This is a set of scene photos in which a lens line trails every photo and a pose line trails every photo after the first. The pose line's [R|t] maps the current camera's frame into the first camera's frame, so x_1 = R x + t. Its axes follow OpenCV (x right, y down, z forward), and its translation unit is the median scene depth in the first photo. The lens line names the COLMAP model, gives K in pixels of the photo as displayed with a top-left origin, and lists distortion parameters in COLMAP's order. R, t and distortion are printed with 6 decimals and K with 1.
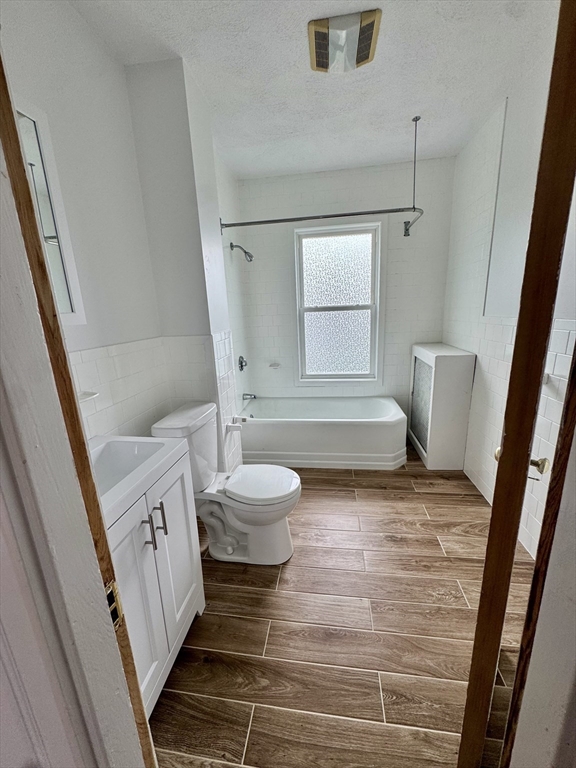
lens RADIAL K [[304.1, 0, 287.8], [0, 304.1, 385.5], [0, 0, 1]] dist [-0.004649, 0.000817]
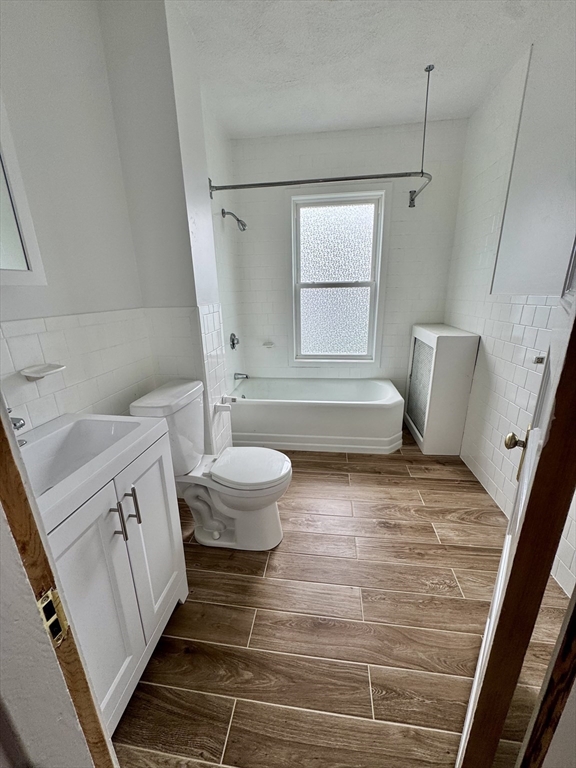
lens RADIAL K [[304.1, 0, 287.9], [0, 304.1, 385.4], [0, 0, 1]] dist [-0.004649, 0.000817]
pose [[0.999724, 0.018079, 0.014997, 0.011779], [-0.018912, 0.998173, 0.057386, 0.013146], [-0.013933, -0.057654, 0.998239, 0.070638]]
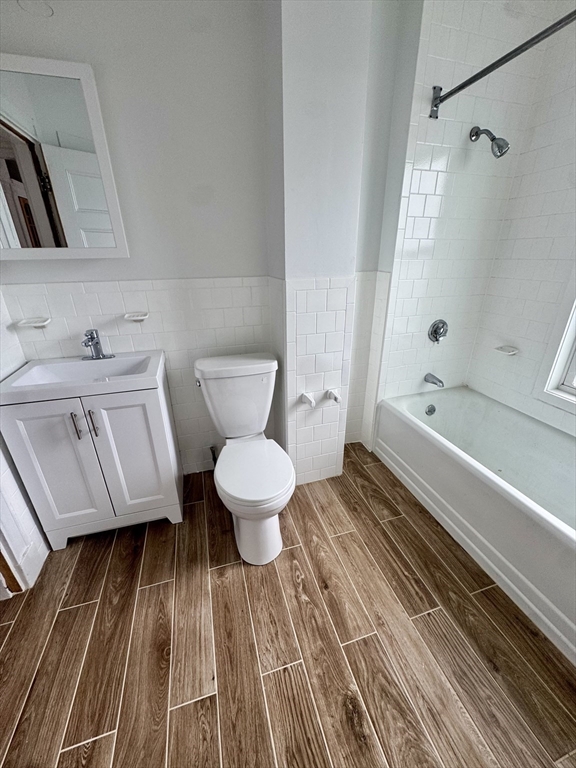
lens RADIAL K [[304.1, 0, 288.8], [0, 304.1, 385.2], [0, 0, 1]] dist [-0.004649, 0.000817]
pose [[0.420947, 0.393391, -0.817341, 0.535658], [-0.229561, 0.917932, 0.323578, -0.178460], [0.877556, 0.051421, 0.476708, 0.660298]]
